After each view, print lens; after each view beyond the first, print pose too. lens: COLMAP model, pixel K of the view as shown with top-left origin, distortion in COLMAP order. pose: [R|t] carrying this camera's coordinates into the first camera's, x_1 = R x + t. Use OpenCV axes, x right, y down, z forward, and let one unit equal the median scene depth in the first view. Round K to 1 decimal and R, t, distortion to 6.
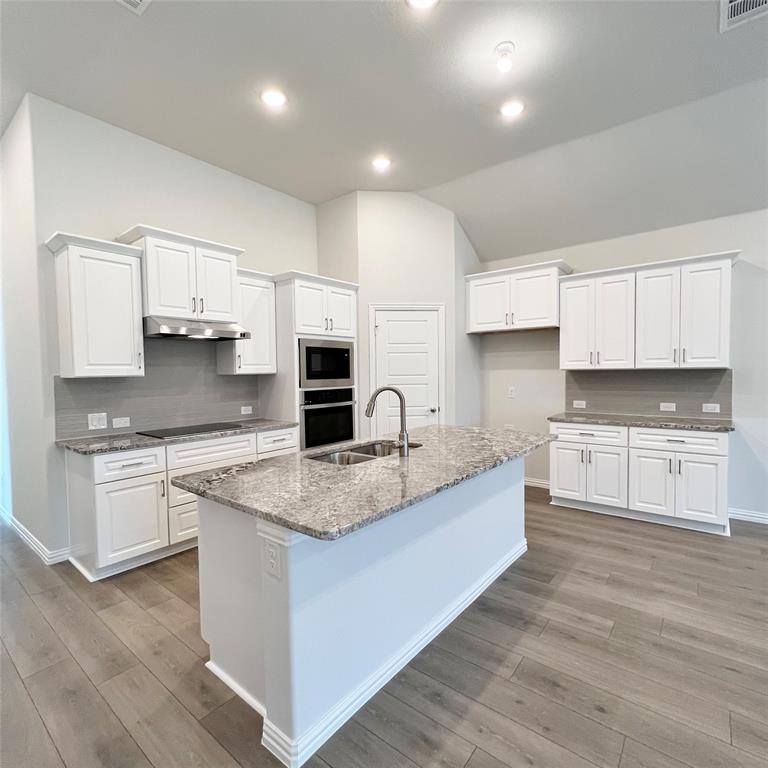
lens RADIAL K [[409.7, 0, 382.6], [0, 409.7, 387.2], [0, 0, 1]] dist [-0.001957, 0.000617]
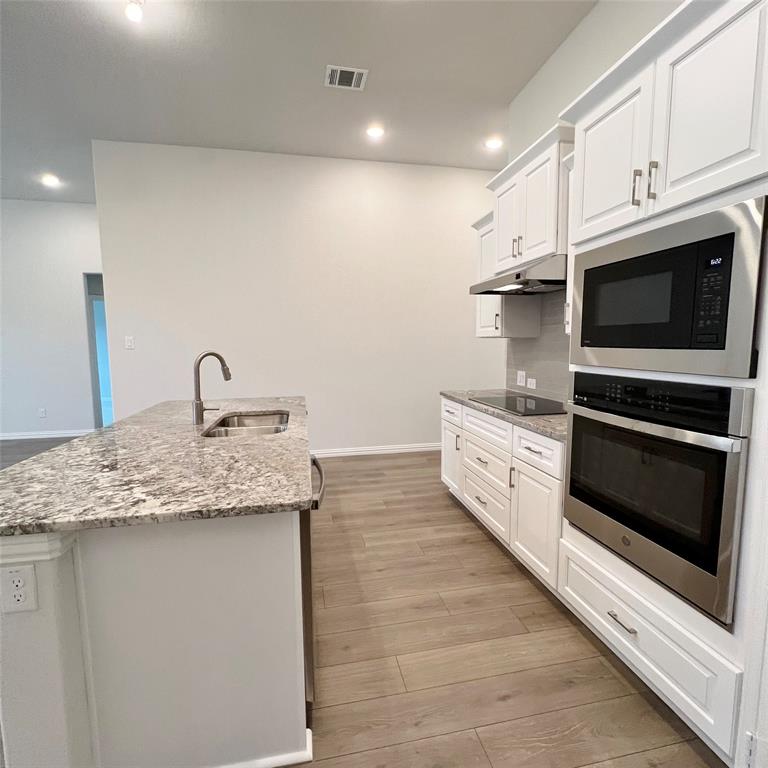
lens RADIAL K [[409.7, 0, 382.4], [0, 409.7, 386.5], [0, 0, 1]] dist [-0.001957, 0.000617]
pose [[-0.635820, 0.102824, -0.764958, 0.315591], [-0.011578, 0.989704, 0.142657, -0.039719], [0.771751, 0.099561, -0.628083, 1.205471]]
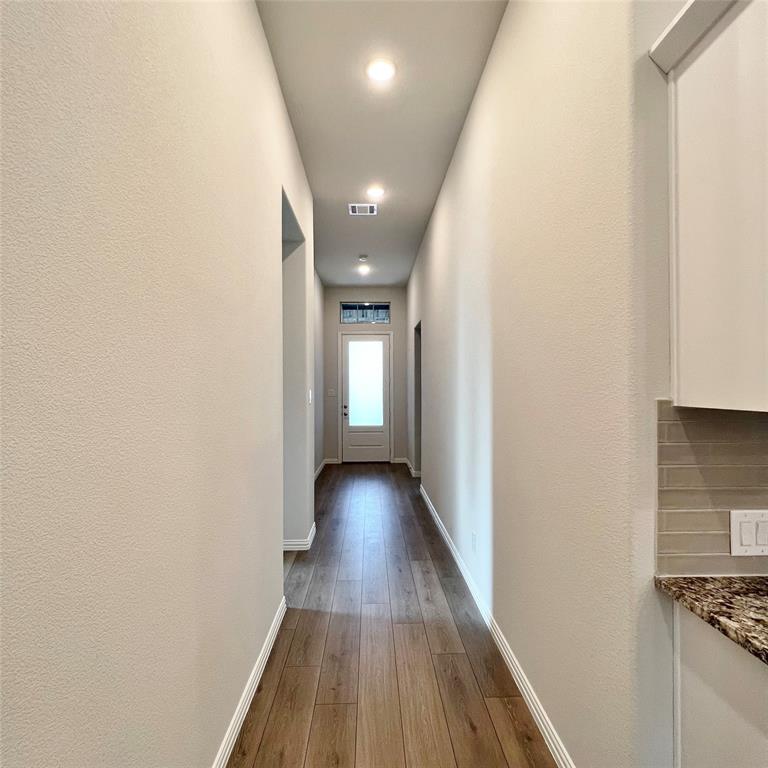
lens RADIAL K [[409.7, 0, 382.6], [0, 409.7, 386.0], [0, 0, 1]] dist [-0.001957, 0.000617]
pose [[0.649607, 0.011124, -0.760189, -0.551492], [-0.037553, 0.999142, -0.017469, -0.020123], [0.759342, 0.039896, 0.649467, 0.458220]]
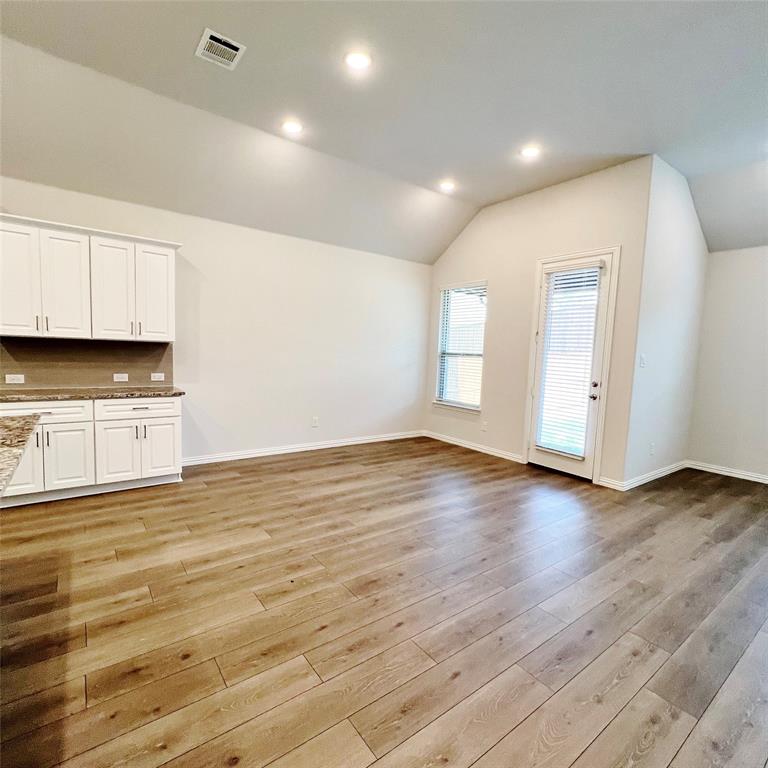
lens RADIAL K [[409.7, 0, 383.1], [0, 409.7, 386.1], [0, 0, 1]] dist [-0.001957, 0.000617]
pose [[0.249382, -0.057721, 0.966684, -0.149000], [-0.003602, 0.998160, 0.060529, 0.005139], [-0.968399, -0.018577, 0.248715, 0.108231]]
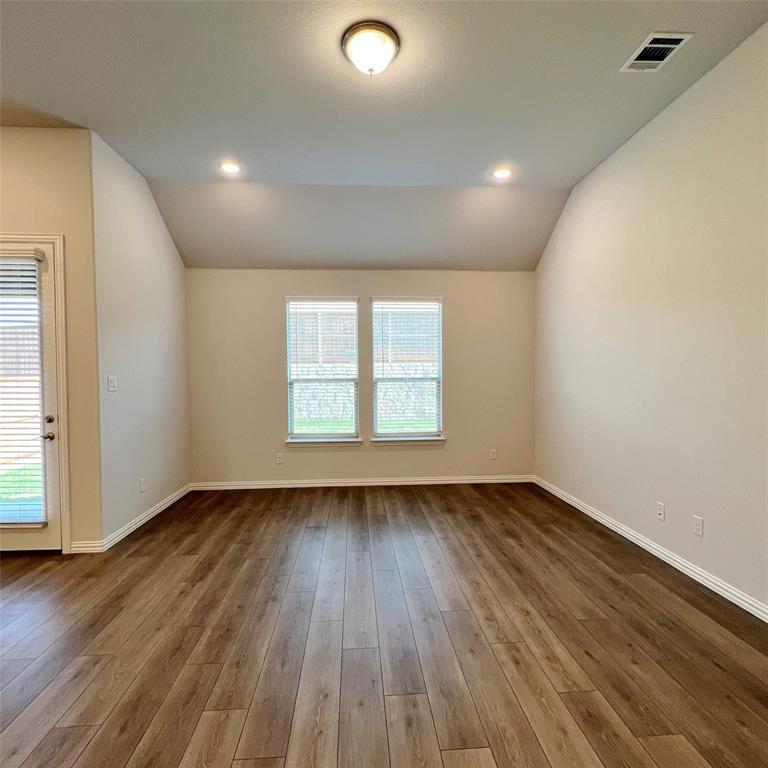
lens RADIAL K [[425.1, 0, 382.9], [0, 425.1, 386.6], [0, 0, 1]] dist [-0.003540, 0.003085]
pose [[-0.677623, 0.000378, 0.735409, 0.015648], [0.049421, 0.997763, 0.045025, -0.004682], [-0.733747, 0.066855, -0.676126, -0.108140]]
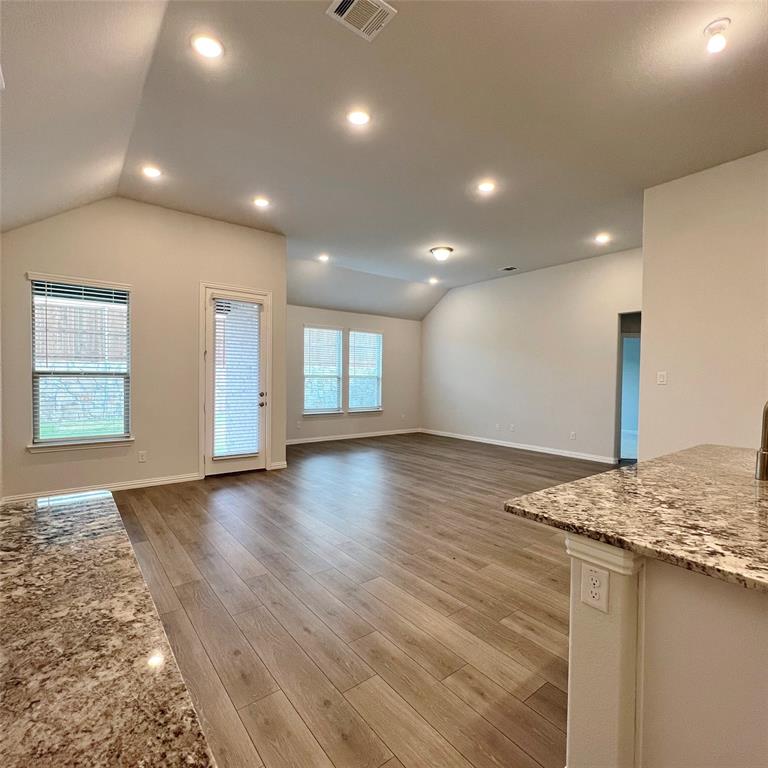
lens RADIAL K [[409.7, 0, 381.7], [0, 409.7, 386.8], [0, 0, 1]] dist [-0.001957, 0.000617]
pose [[-0.972486, -0.000280, 0.232960, 0.364755], [0.013922, 0.998142, 0.059317, -0.043284], [-0.232543, 0.060928, -0.970676, 1.201857]]
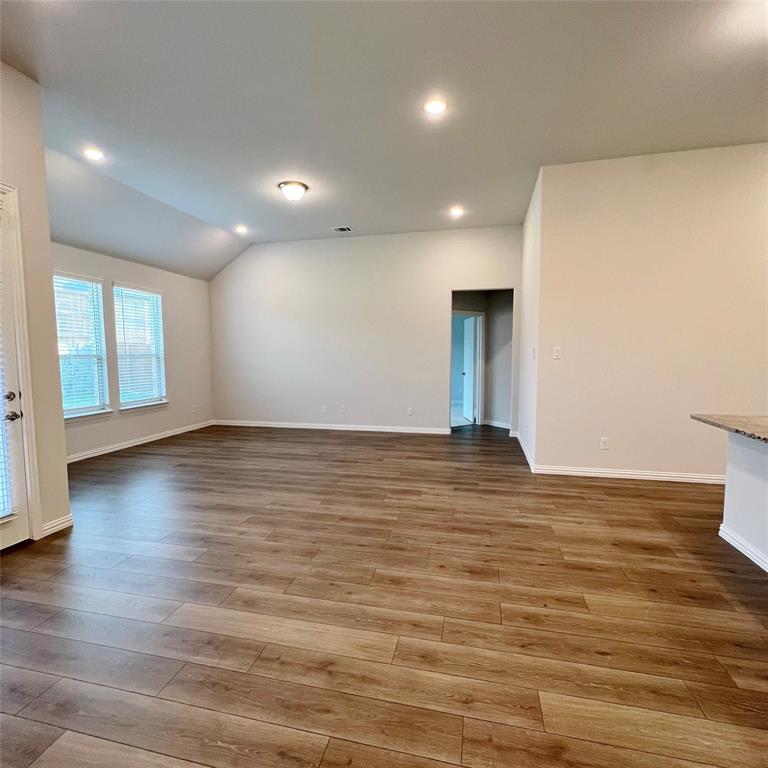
lens RADIAL K [[409.7, 0, 381.4], [0, 409.7, 387.0], [0, 0, 1]] dist [-0.001957, 0.000617]
pose [[-0.902751, 0.055697, -0.426543, 0.864702], [0.001506, 0.991985, 0.126344, -0.042612], [0.430161, 0.113415, -0.895600, 0.792047]]
